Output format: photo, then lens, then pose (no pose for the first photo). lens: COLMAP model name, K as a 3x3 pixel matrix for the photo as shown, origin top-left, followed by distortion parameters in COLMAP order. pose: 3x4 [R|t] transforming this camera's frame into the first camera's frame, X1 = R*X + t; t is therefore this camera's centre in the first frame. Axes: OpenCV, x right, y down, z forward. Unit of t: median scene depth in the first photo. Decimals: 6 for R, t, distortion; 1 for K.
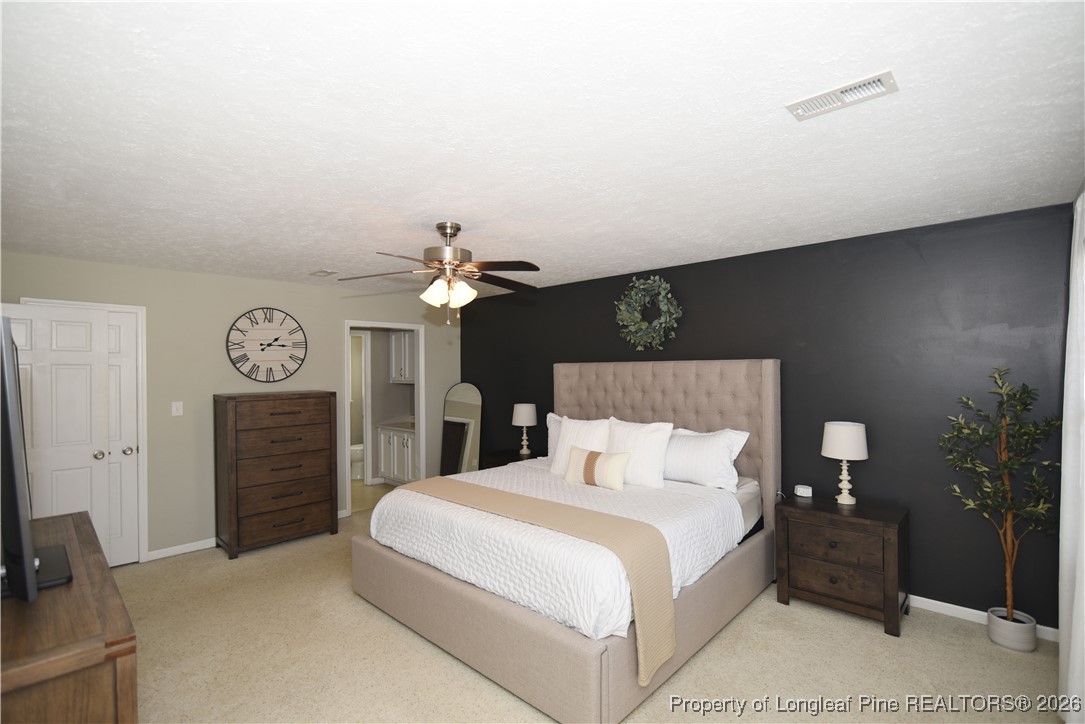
lens RADIAL K [[498.6, 0, 540.7], [0, 498.6, 364.7], [0, 0, 1]] dist [-0.018003, 0.000935]
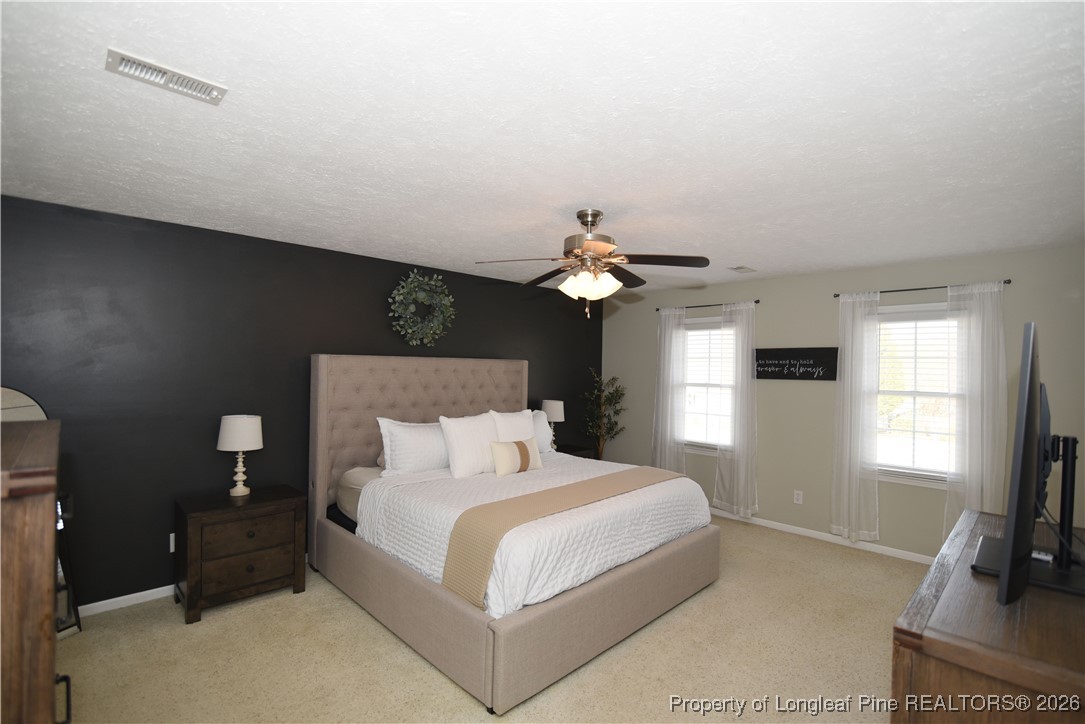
lens RADIAL K [[498.6, 0, 541.5], [0, 498.6, 368.3], [0, 0, 1]] dist [-0.018003, 0.000935]
pose [[0.064061, -0.001958, 0.997944, -0.709423], [-0.022758, 0.999735, 0.003423, 0.006069], [-0.997686, -0.022931, 0.063999, 0.636926]]
